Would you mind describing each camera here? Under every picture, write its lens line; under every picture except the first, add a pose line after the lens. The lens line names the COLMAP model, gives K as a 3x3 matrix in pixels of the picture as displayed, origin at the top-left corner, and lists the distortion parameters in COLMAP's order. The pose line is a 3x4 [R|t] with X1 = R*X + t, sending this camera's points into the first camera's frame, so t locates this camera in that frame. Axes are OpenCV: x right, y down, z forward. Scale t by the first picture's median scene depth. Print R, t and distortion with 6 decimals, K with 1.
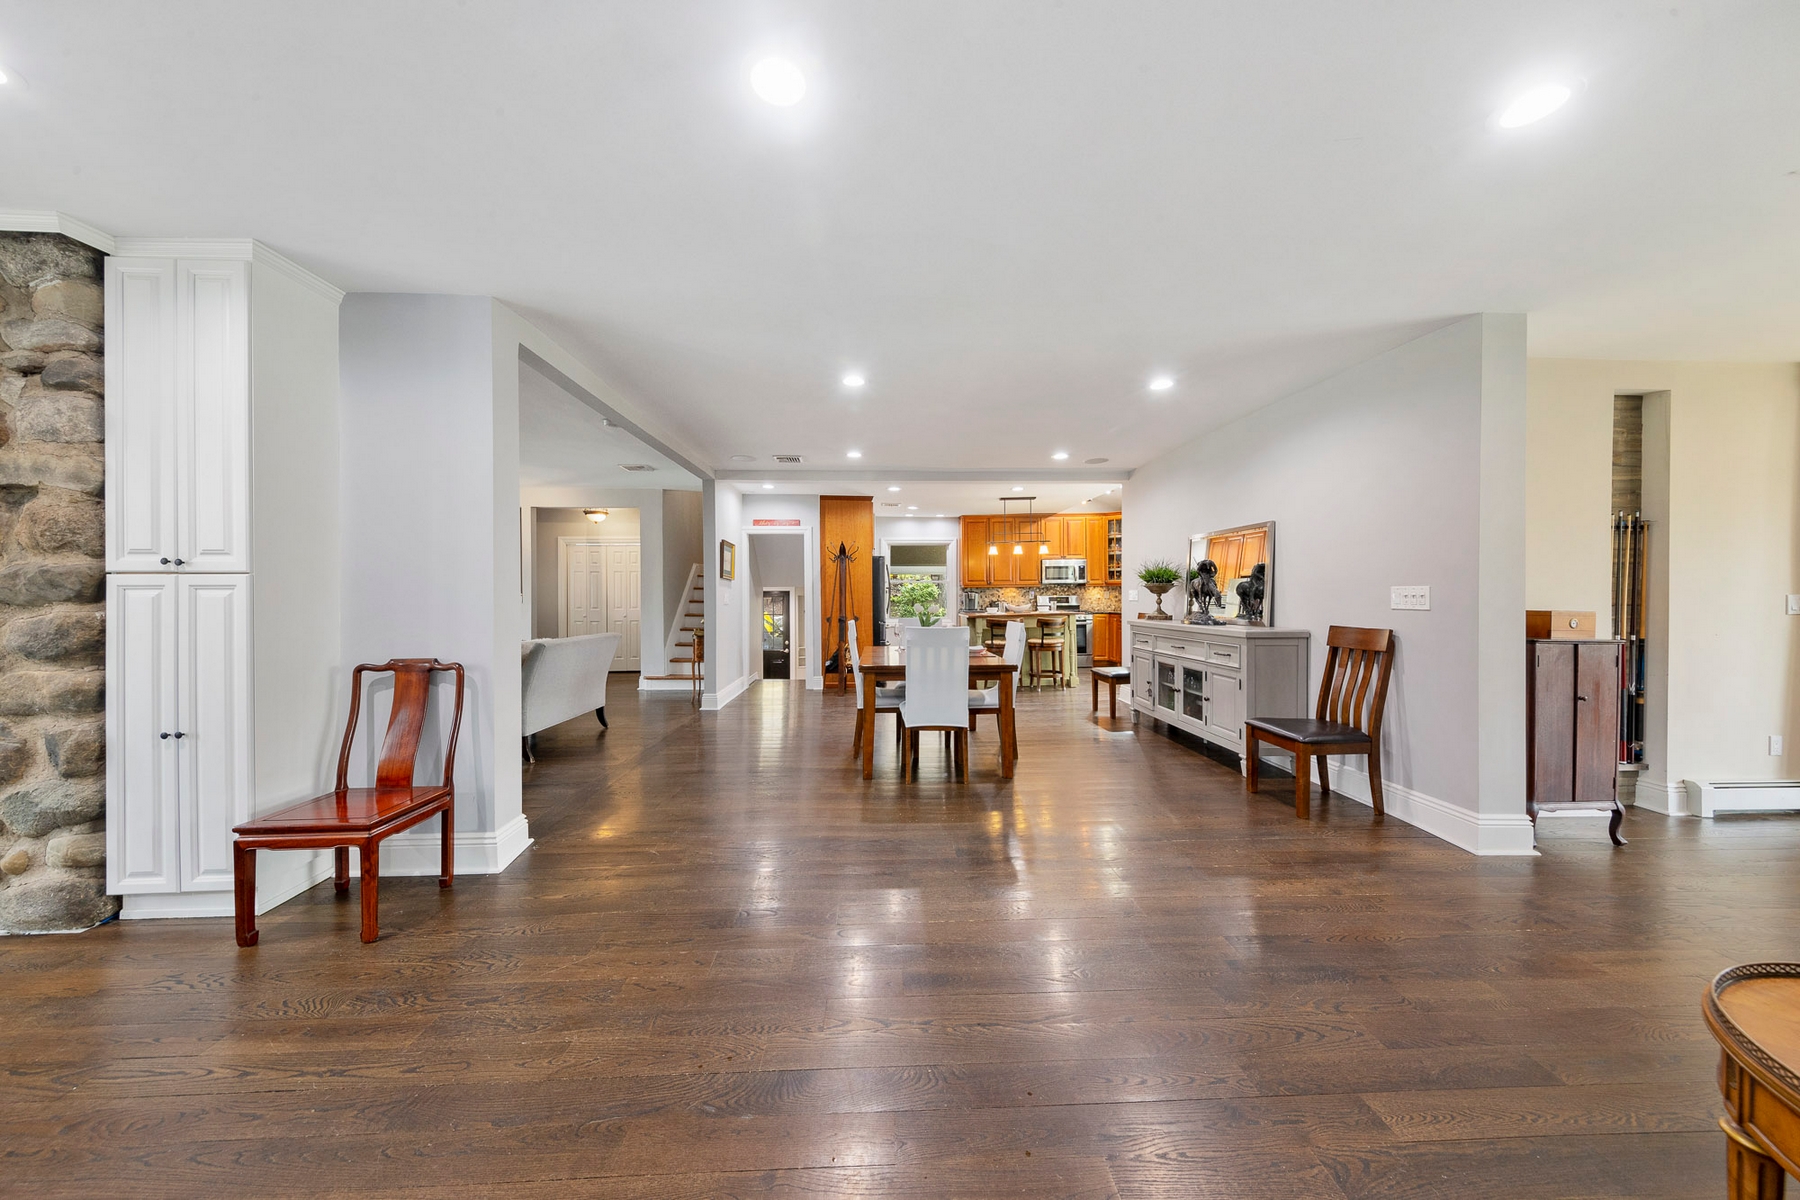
lens RADIAL K [[572.5, 0, 894.1], [0, 572.5, 602.6], [0, 0, 1]] dist [-0.000014, -0.000136]
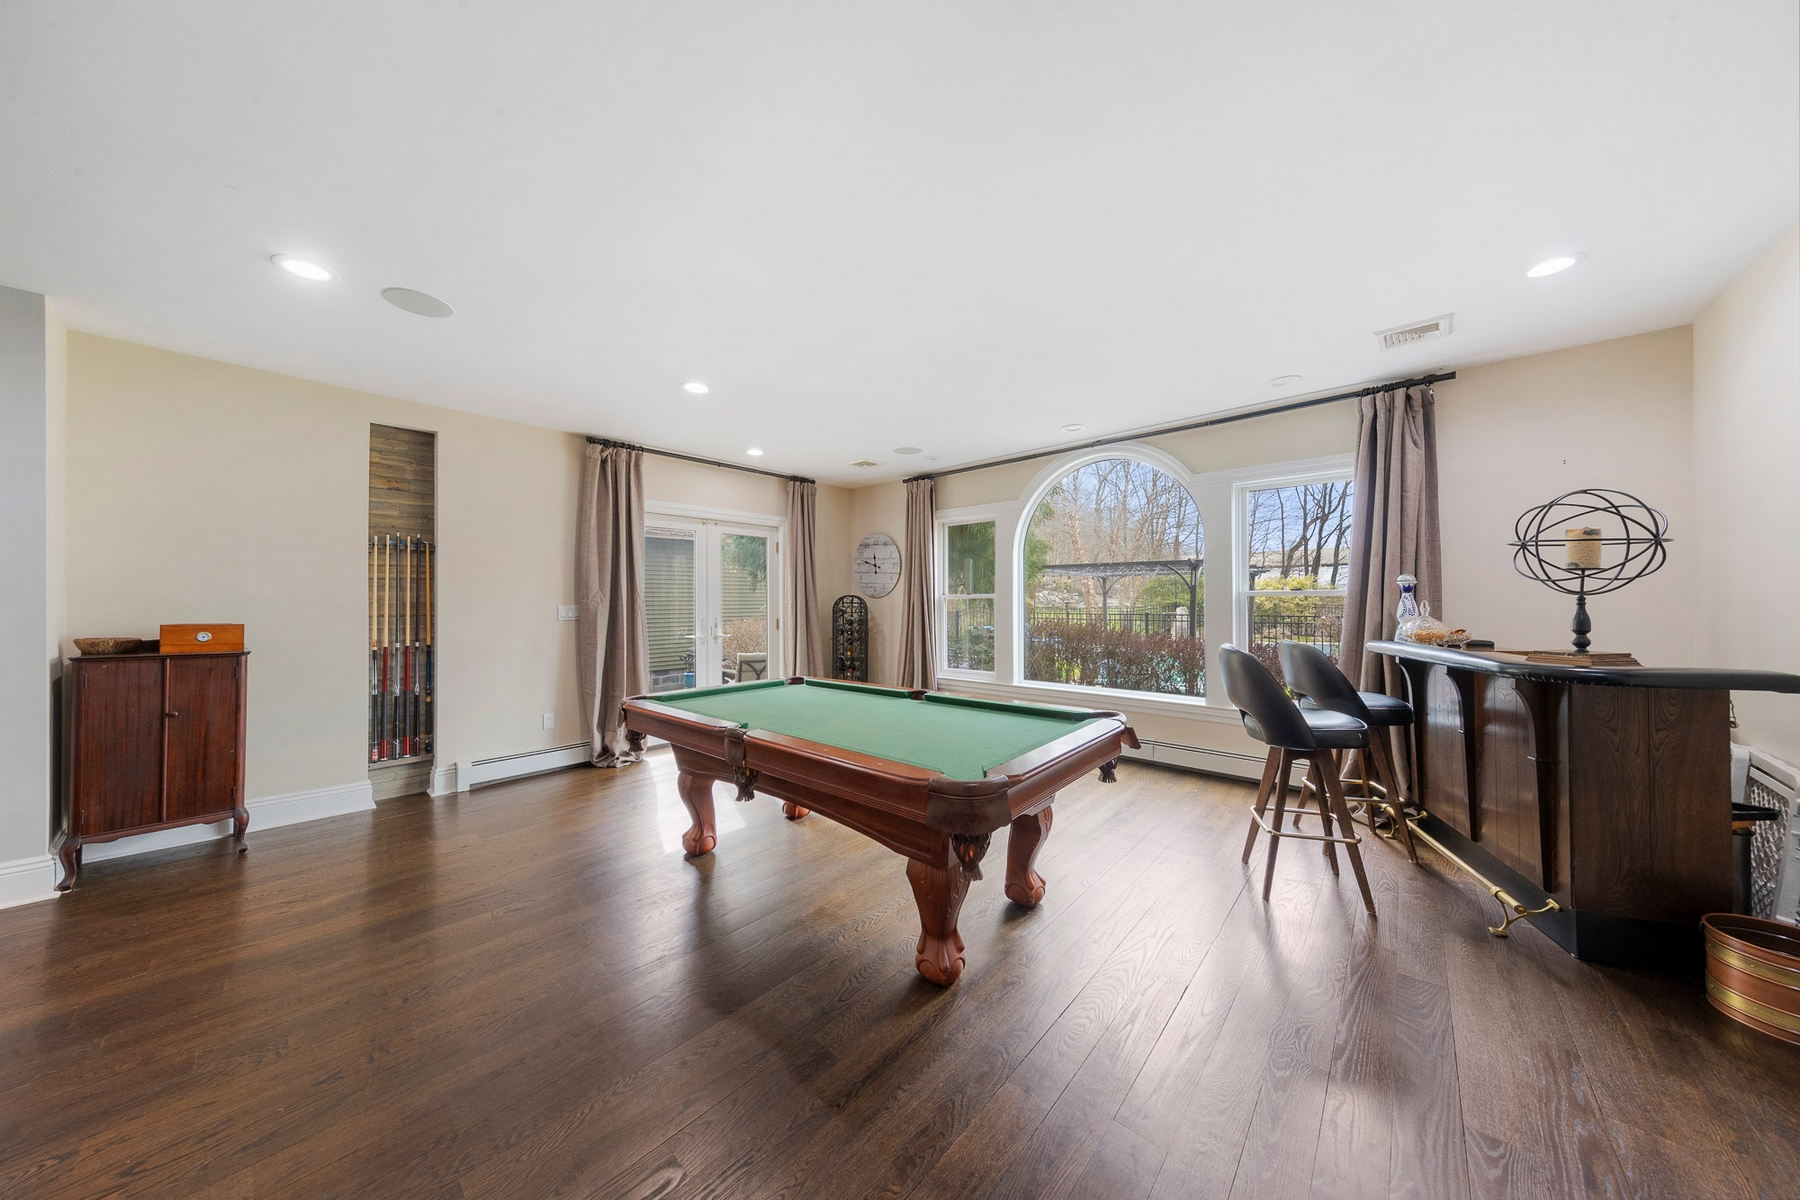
lens RADIAL K [[572.5, 0, 897.7], [0, 572.5, 599.7], [0, 0, 1]] dist [-0.000014, -0.000136]
pose [[0.691272, 0.000993, 0.722594, 1.166653], [0.012642, 0.999829, -0.013468, 0.000264], [-0.722484, 0.018445, 0.691142, -0.487491]]
